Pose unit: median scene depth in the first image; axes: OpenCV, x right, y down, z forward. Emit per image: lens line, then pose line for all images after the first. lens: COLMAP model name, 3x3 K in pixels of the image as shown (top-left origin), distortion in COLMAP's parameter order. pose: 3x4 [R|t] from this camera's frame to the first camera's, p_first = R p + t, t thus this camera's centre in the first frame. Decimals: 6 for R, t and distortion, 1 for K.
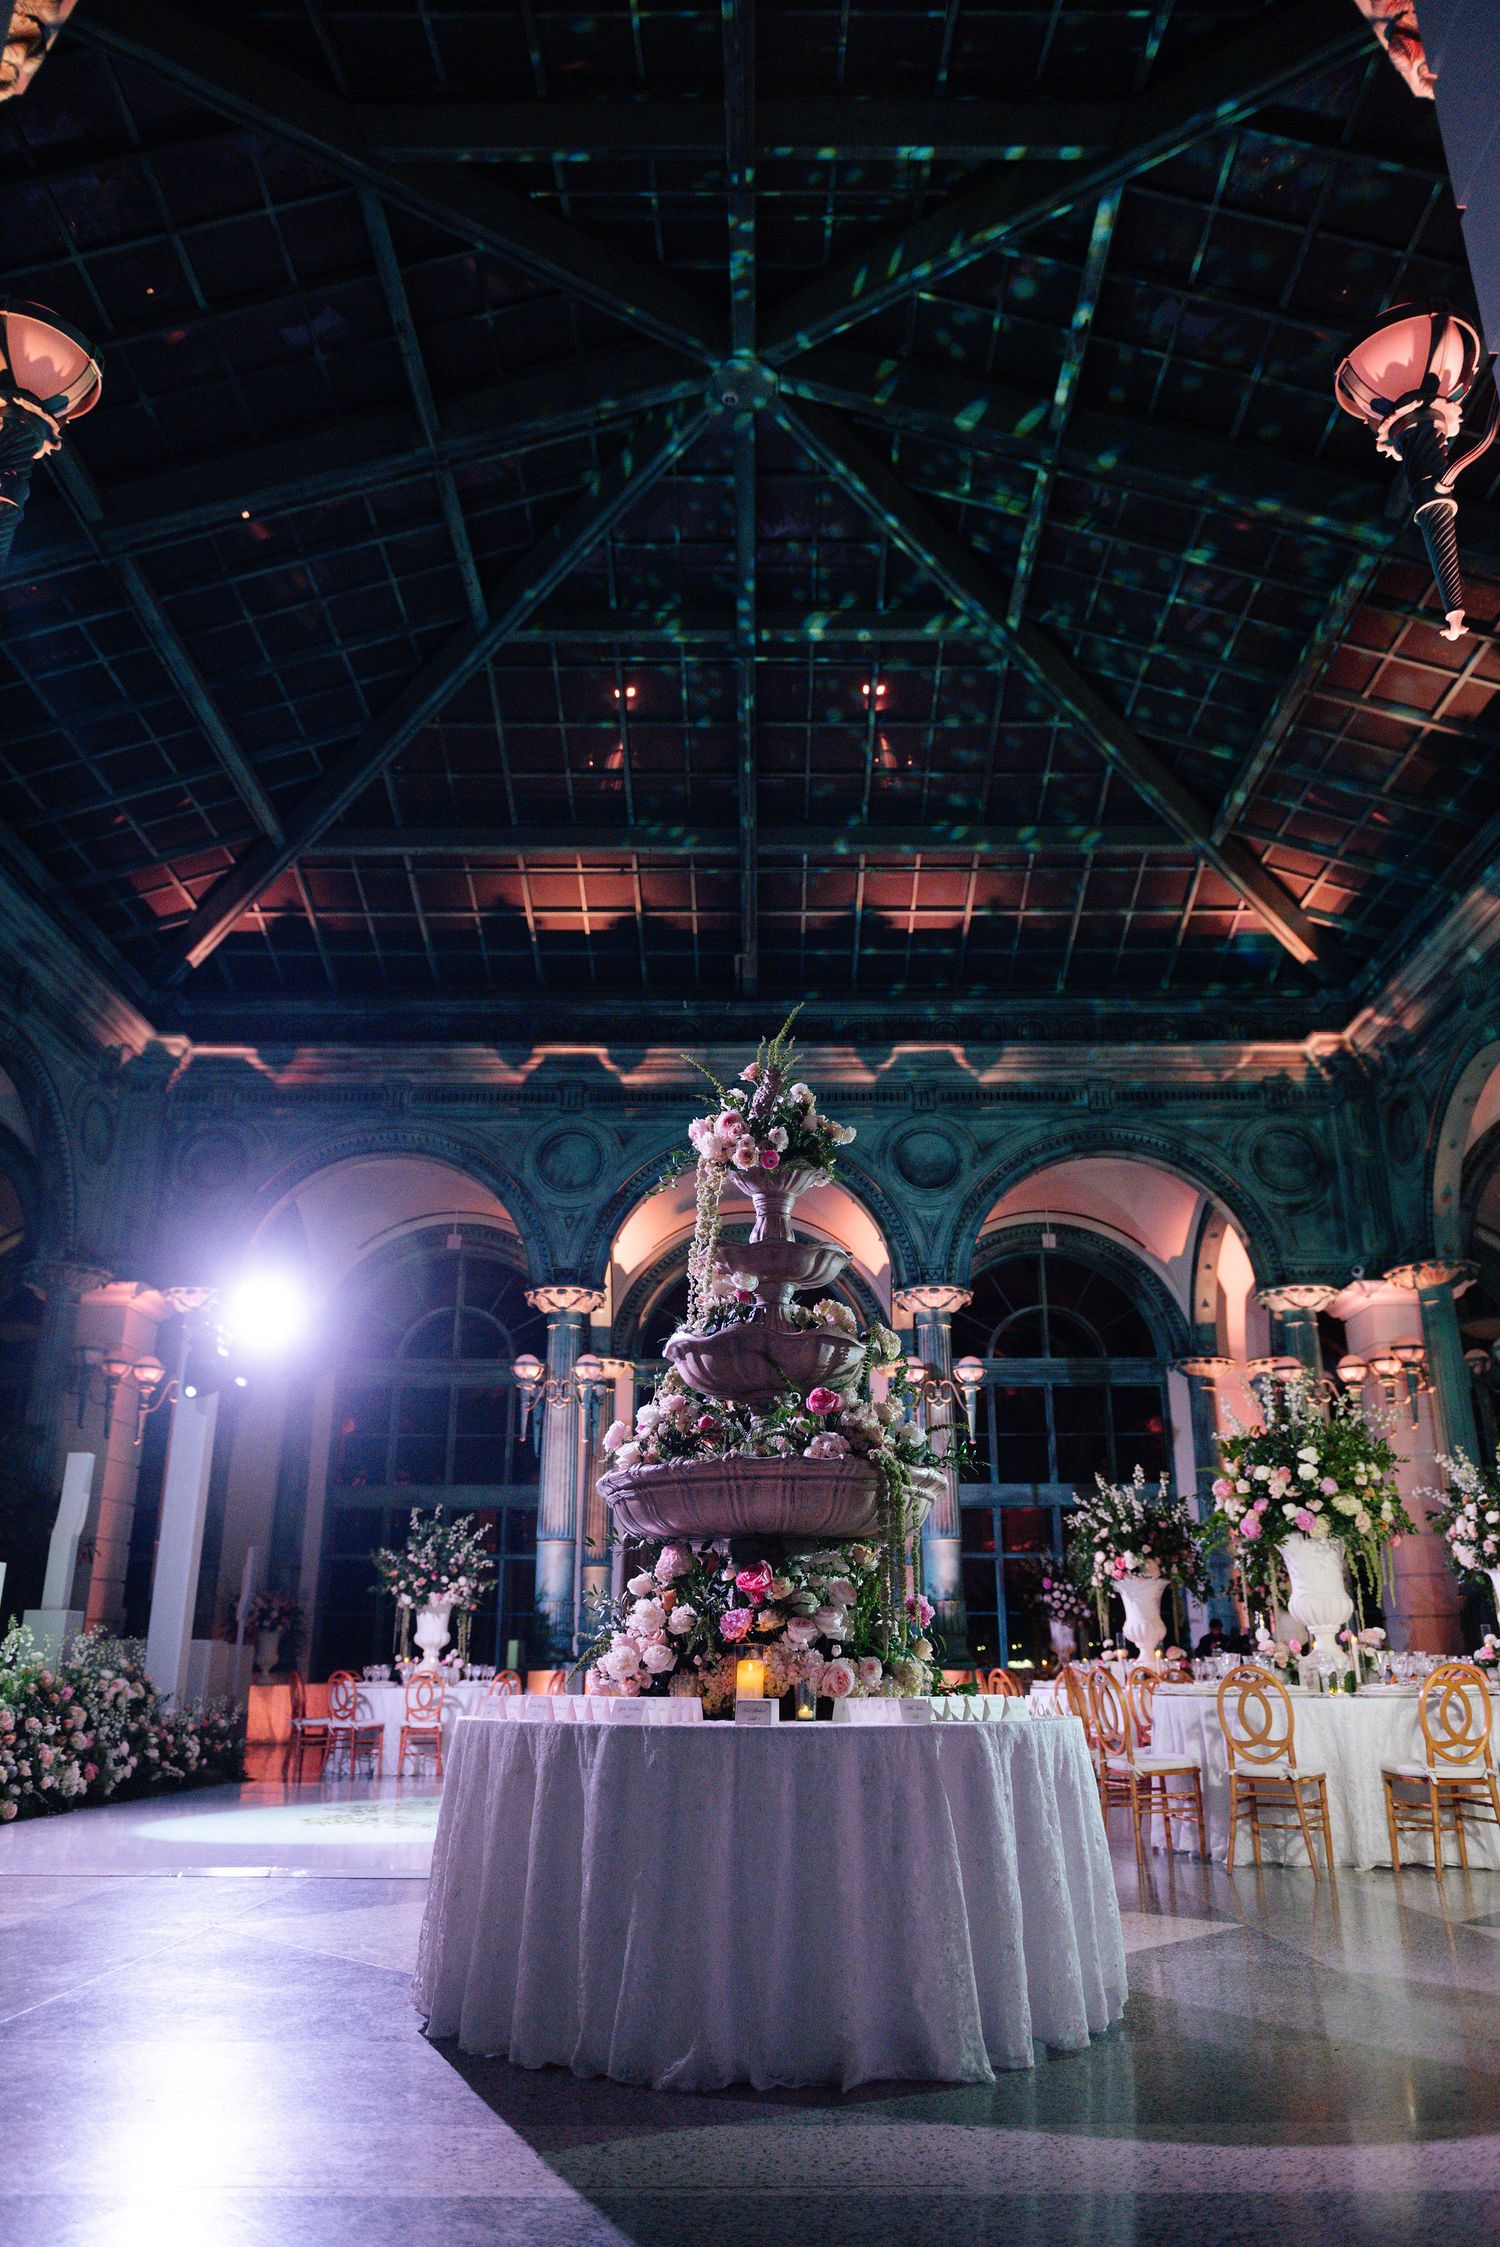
lens RADIAL K [[1586.2, 0, 741.7], [0, 1586.2, 1127.8], [0, 0, 1]] dist [-0.012074, -0.000655]
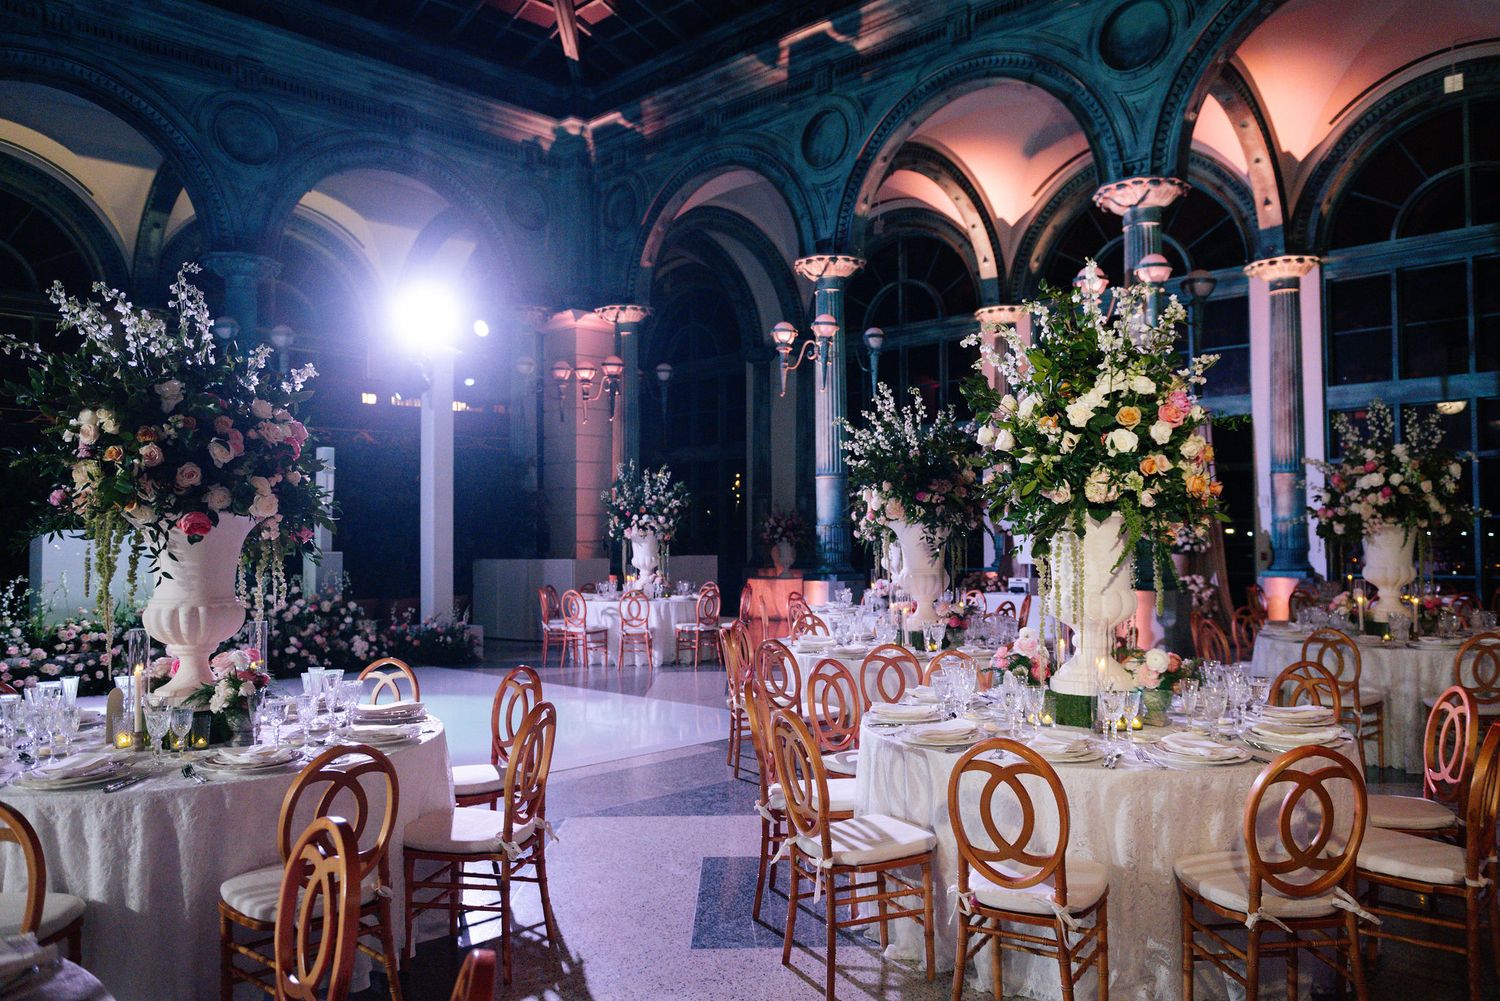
lens RADIAL K [[1058.9, 0, 750.1], [0, 1058.9, 498.2], [0, 0, 1]] dist [-0.012074, -0.000655]
pose [[0.734990, -0.025827, -0.677585, 0.339686], [0.231150, 0.948964, 0.214563, 0.086973], [0.637463, -0.314326, 0.703449, 0.374208]]
